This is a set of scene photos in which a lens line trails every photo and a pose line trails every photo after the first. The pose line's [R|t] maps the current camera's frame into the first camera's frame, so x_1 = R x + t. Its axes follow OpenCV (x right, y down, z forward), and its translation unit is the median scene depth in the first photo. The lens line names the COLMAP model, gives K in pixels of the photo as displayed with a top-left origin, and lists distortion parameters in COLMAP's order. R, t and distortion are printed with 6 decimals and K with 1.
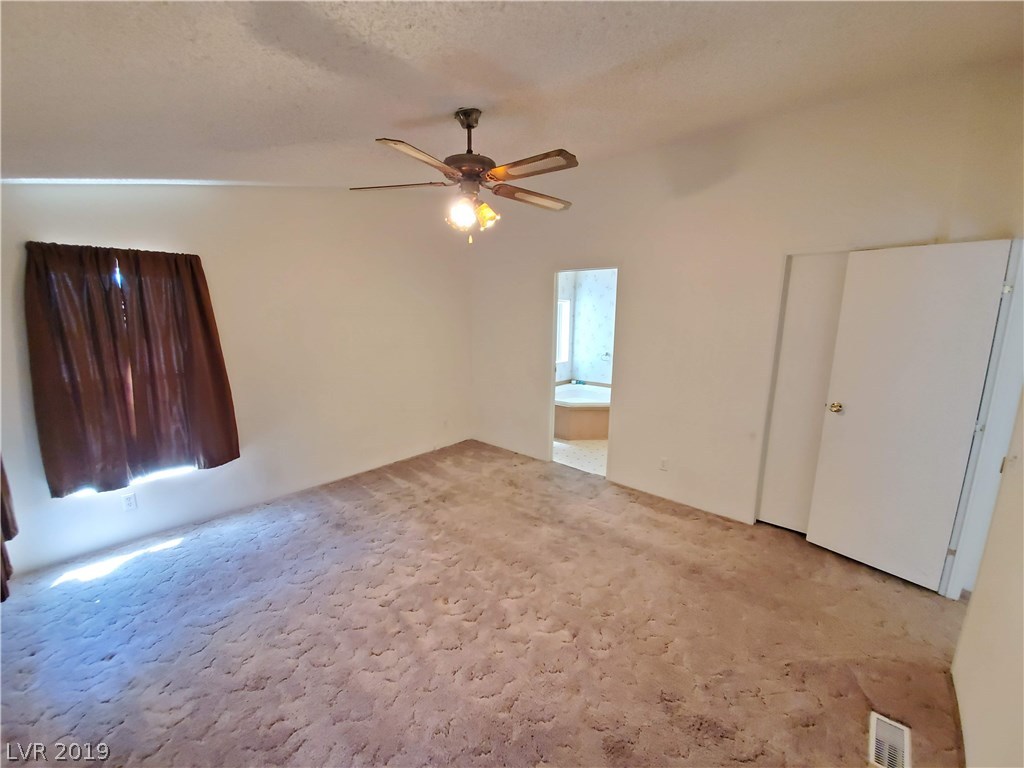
lens RADIAL K [[405.6, 0, 514.1], [0, 405.6, 387.3], [0, 0, 1]] dist [-0.003276, -0.000723]
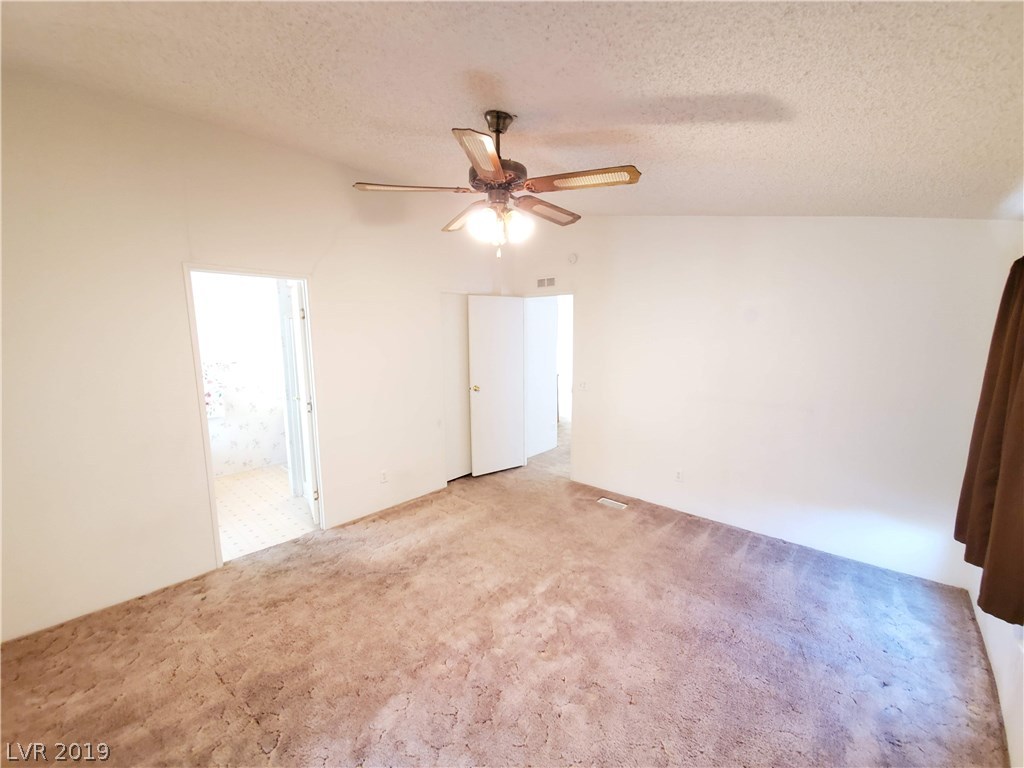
lens RADIAL K [[405.6, 0, 514.1], [0, 405.6, 387.3], [0, 0, 1]] dist [-0.003276, -0.000723]
pose [[0.002887, -0.142858, 0.989739, -0.699336], [0.186108, 0.972528, 0.139831, -0.130544], [-0.982525, 0.183795, 0.029394, 0.666589]]
